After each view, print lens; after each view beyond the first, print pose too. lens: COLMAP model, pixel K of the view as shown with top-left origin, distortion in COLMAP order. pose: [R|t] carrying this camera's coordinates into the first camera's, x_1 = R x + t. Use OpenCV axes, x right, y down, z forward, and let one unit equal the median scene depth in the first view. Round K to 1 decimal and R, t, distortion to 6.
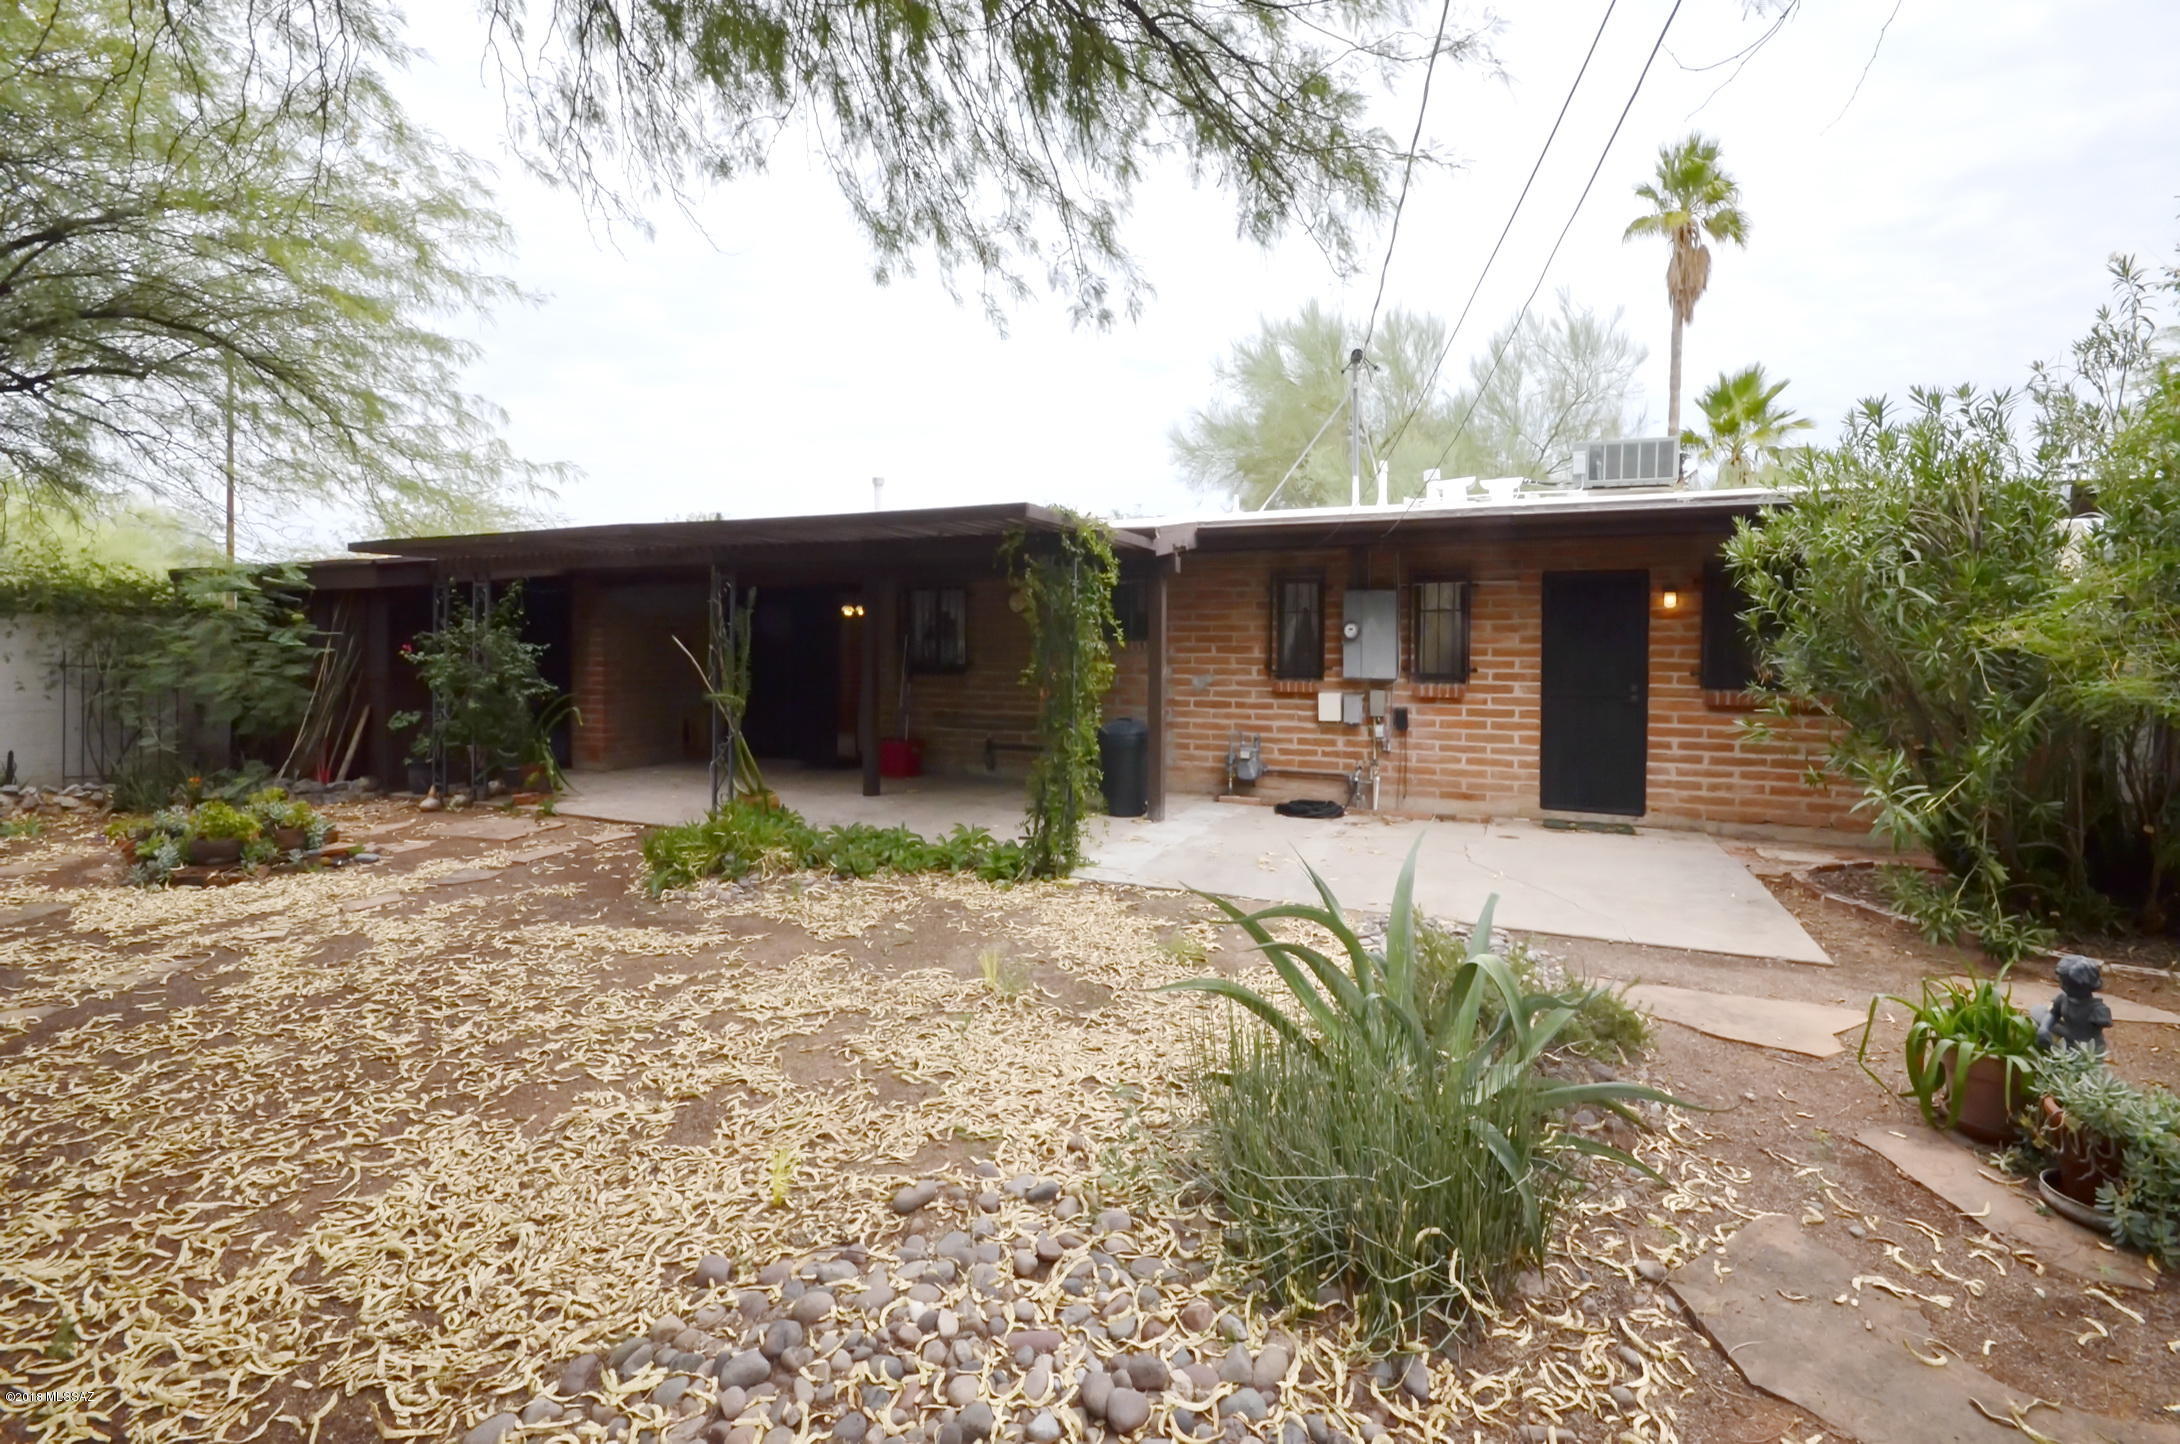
lens RADIAL K [[1060.6, 0, 1087.8], [0, 1060.6, 672.7], [0, 0, 1]] dist [-0.001133, -0.000111]
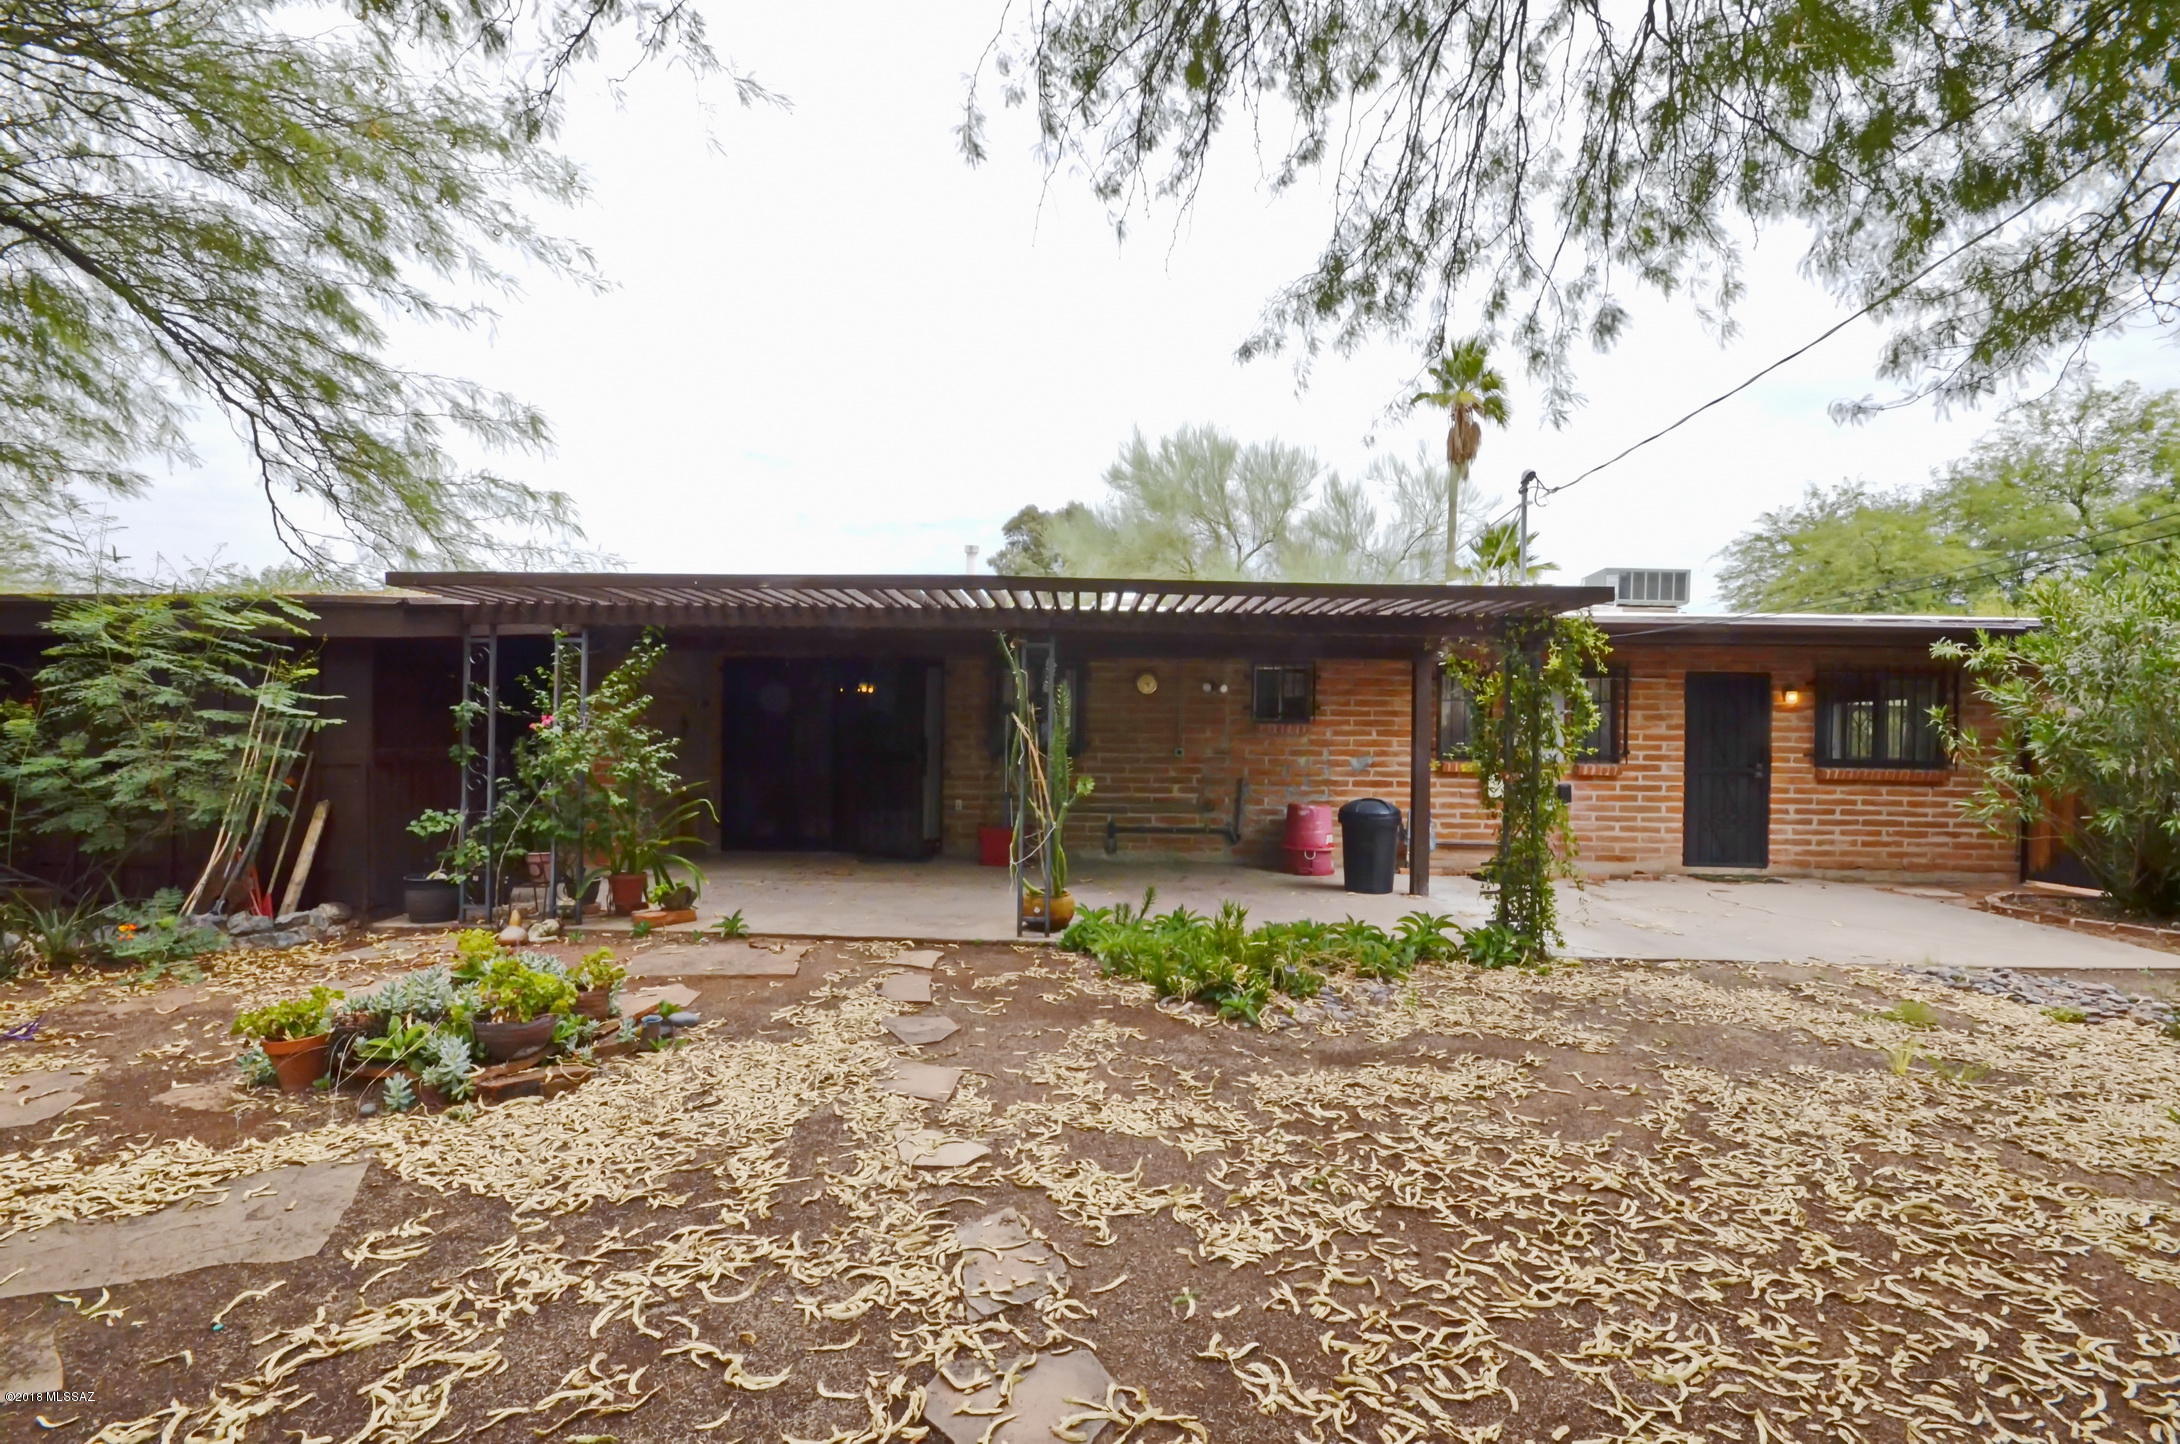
lens RADIAL K [[945.5, 0, 1085.1], [0, 945.5, 749.6], [0, 0, 1]] dist [0.012336, -0.012150]
pose [[0.912414, 0.000110, 0.409270, -0.608085], [0.001230, 0.999995, -0.003011, -0.002841], [-0.409268, 0.003250, 0.912409, 0.270863]]
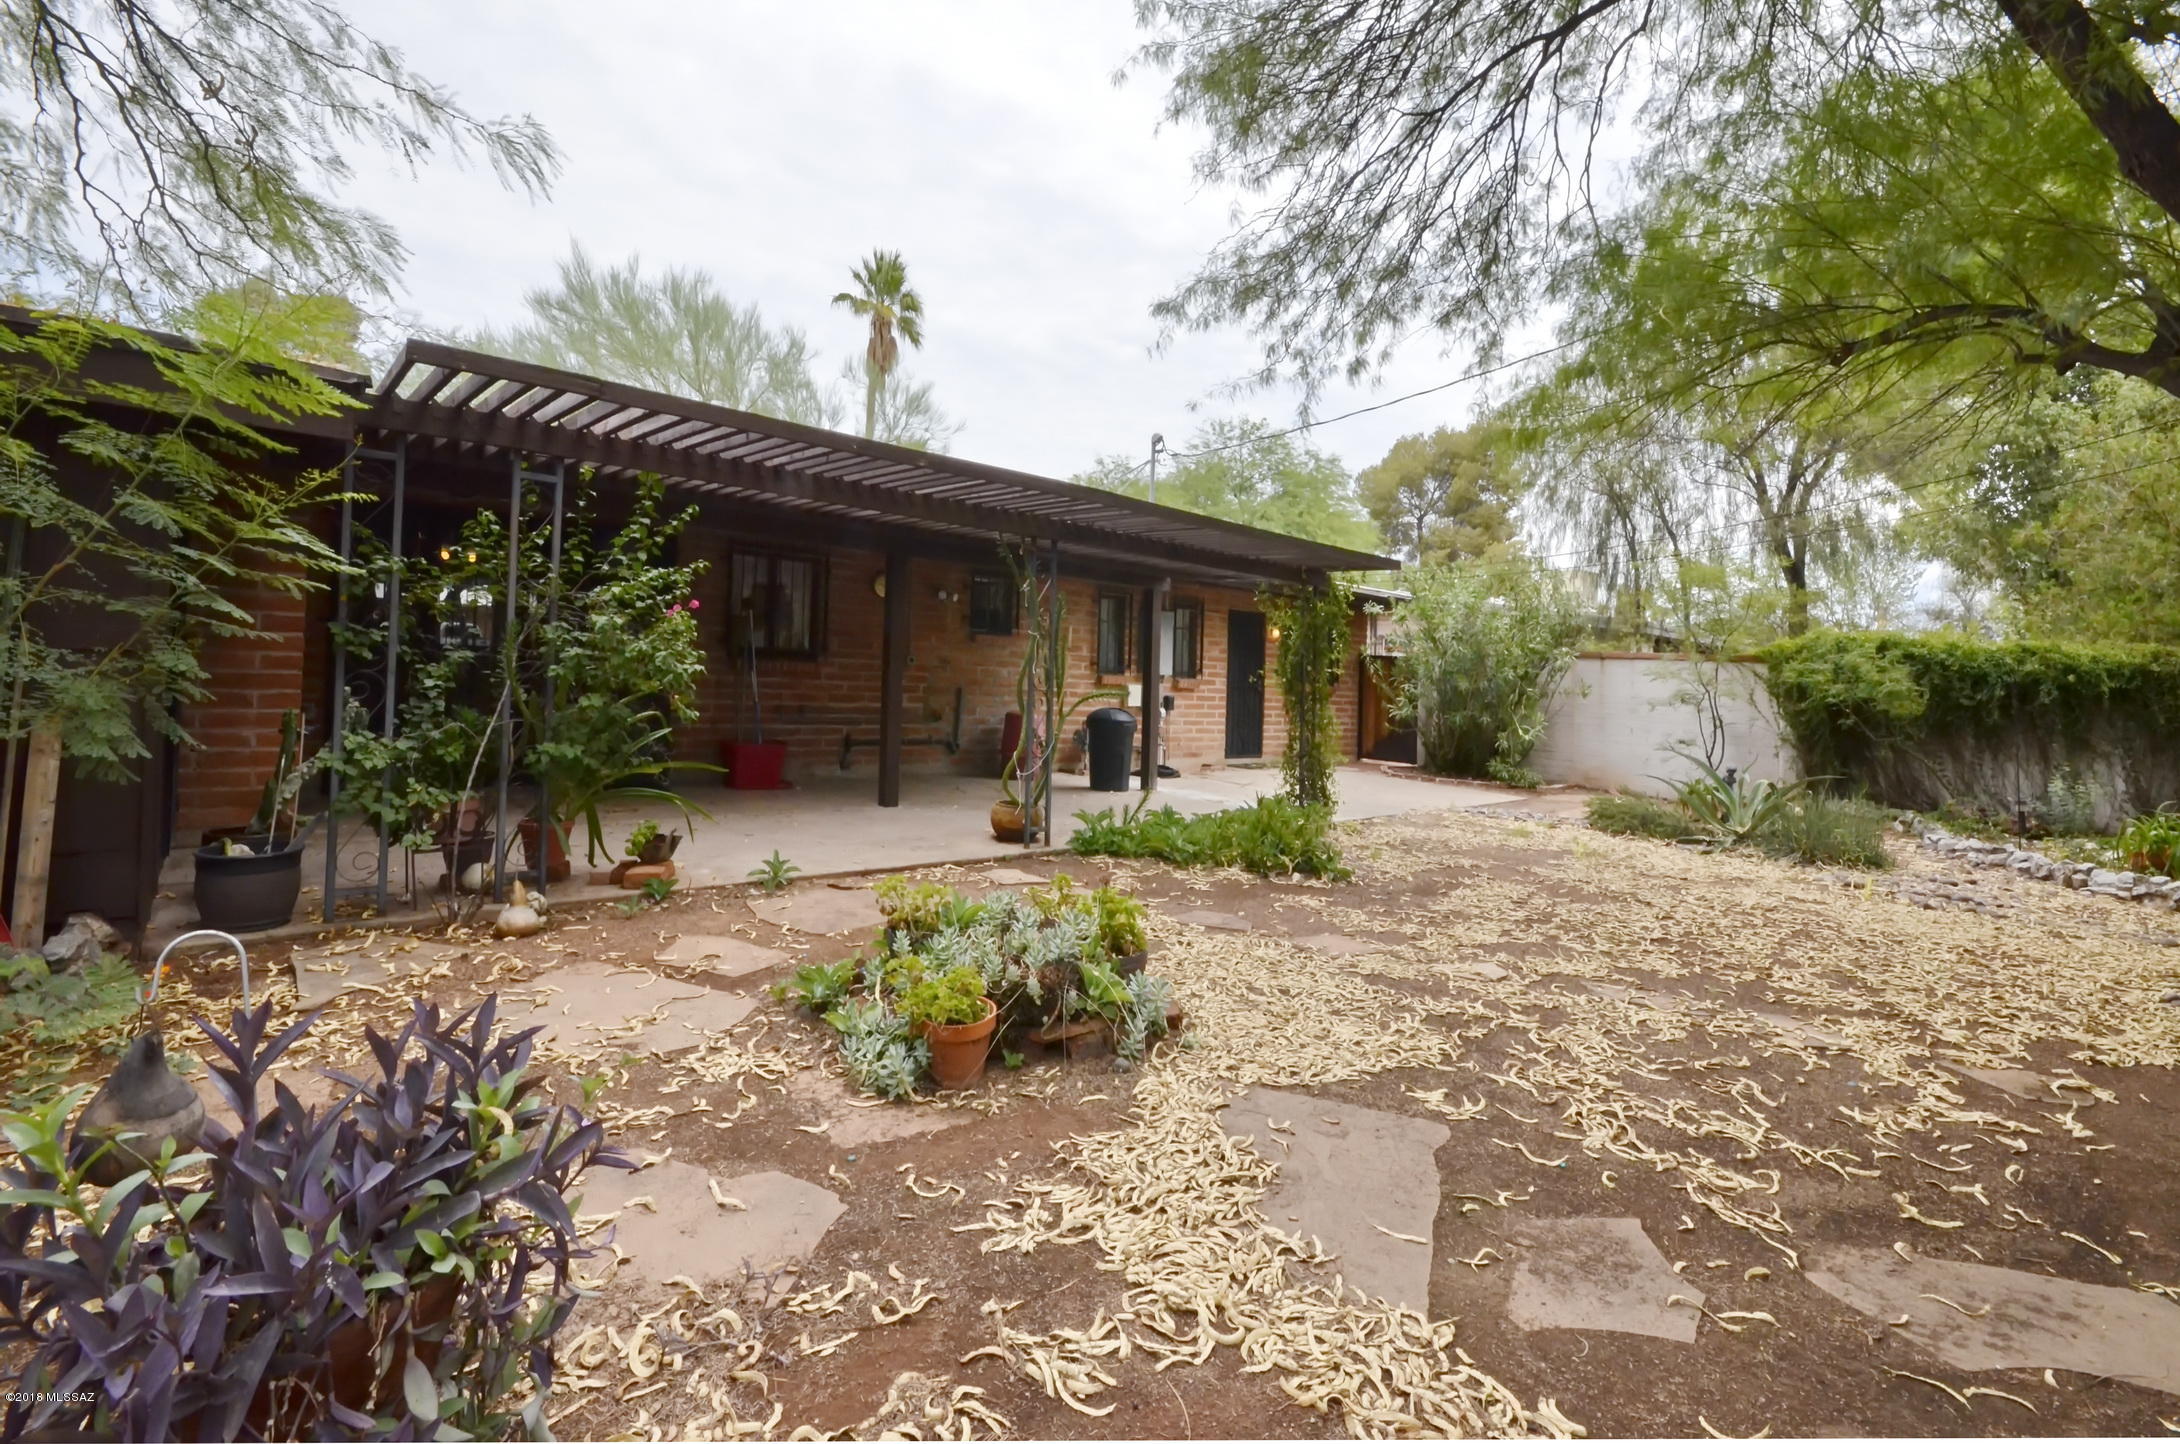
lens RADIAL K [[1060.6, 0, 1087.8], [0, 1060.6, 672.7], [0, 0, 1]] dist [-0.001133, -0.000111]
pose [[0.323184, 0.008518, 0.946298, -1.077330], [-0.027716, 0.999616, 0.000468, 0.004491], [-0.945930, -0.026379, 0.323296, 0.638279]]
